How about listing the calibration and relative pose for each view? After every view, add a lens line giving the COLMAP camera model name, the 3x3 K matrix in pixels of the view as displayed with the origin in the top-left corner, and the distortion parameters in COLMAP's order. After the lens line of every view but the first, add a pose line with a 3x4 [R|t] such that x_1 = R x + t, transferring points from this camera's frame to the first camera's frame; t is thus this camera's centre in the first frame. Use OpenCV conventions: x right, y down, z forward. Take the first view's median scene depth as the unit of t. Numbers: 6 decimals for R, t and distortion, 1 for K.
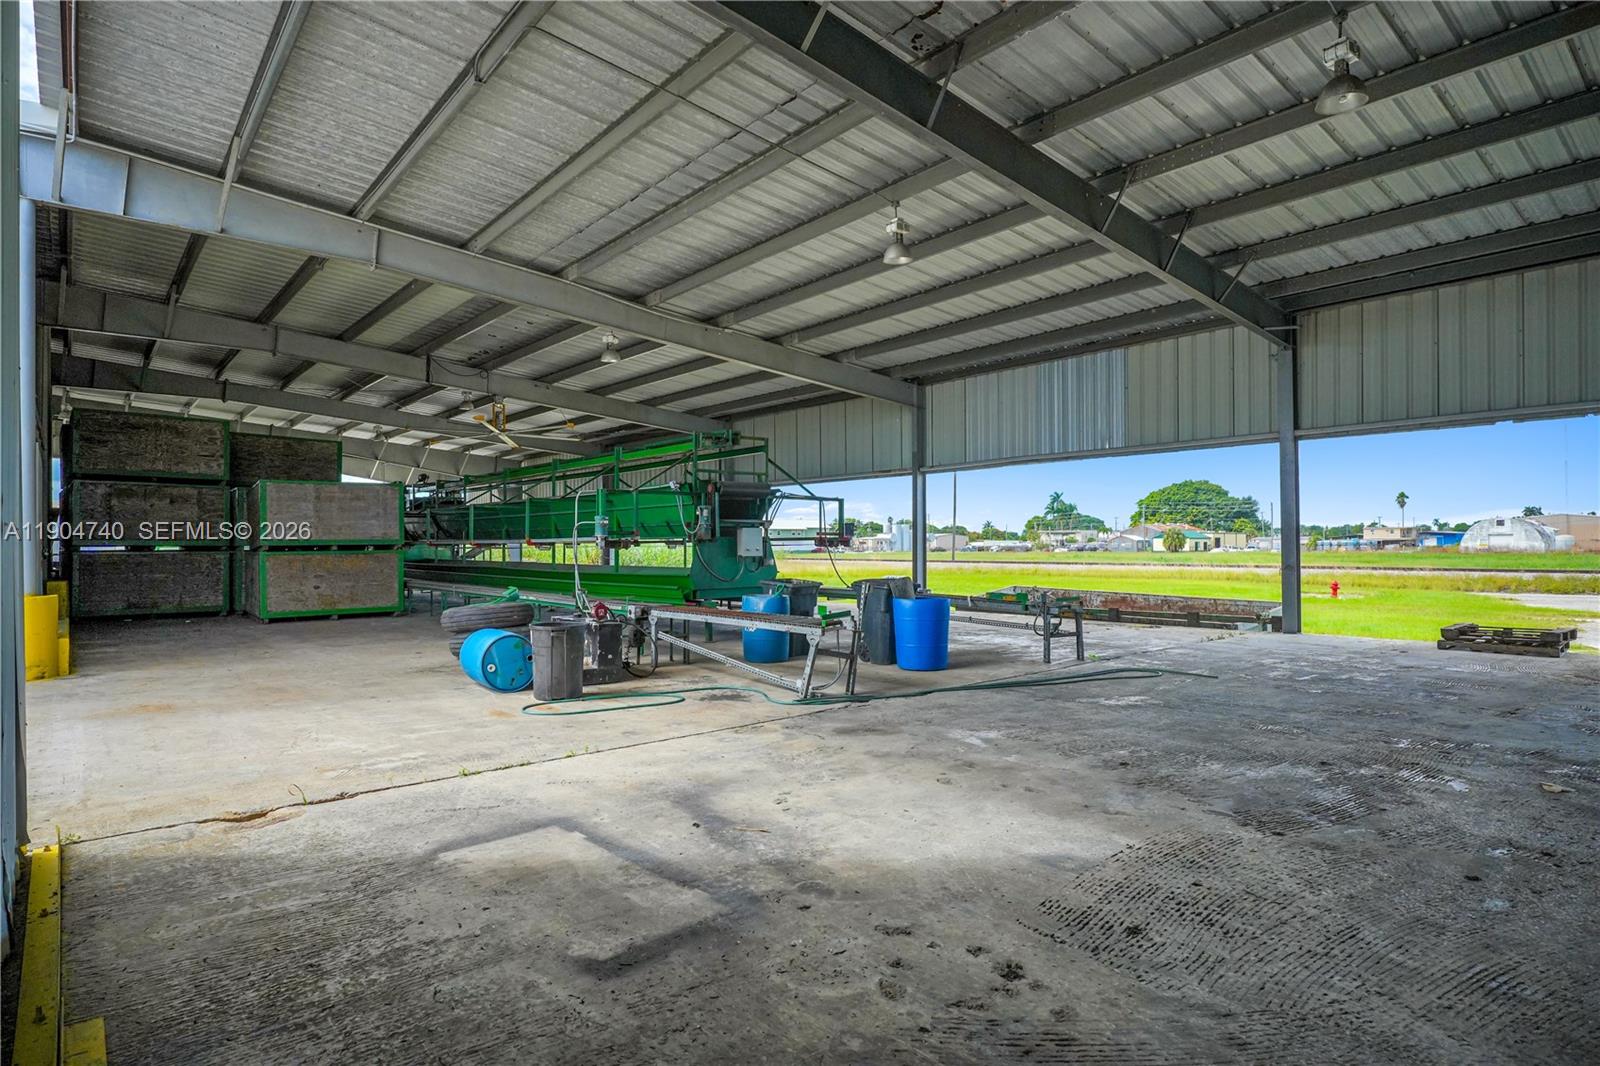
lens RADIAL K [[863.1, 0, 796.2], [0, 863.1, 523.0], [0, 0, 1]] dist [-0.001057, 0.013998]
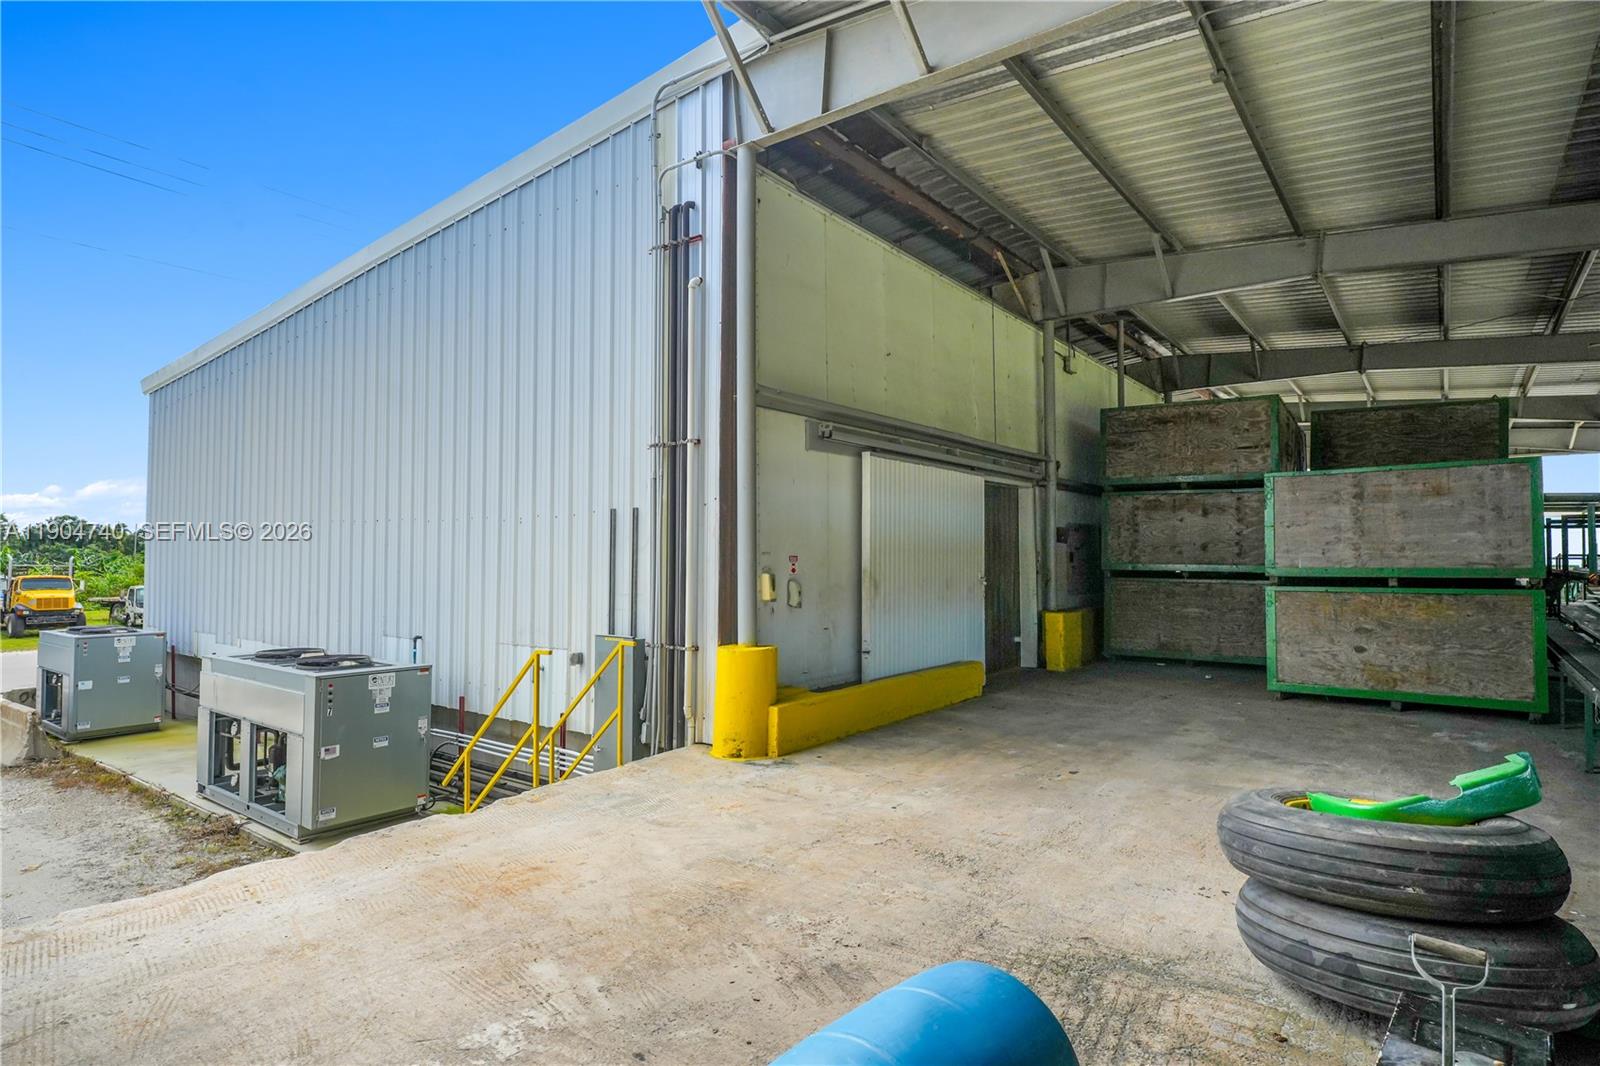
lens RADIAL K [[863.1, 0, 796.2], [0, 863.1, 523.0], [0, 0, 1]] dist [-0.001057, 0.013998]
pose [[0.213173, -0.032917, -0.976460, -0.107059], [0.020469, 0.999363, -0.029221, -0.002398], [0.976800, -0.013758, 0.213711, 0.841186]]
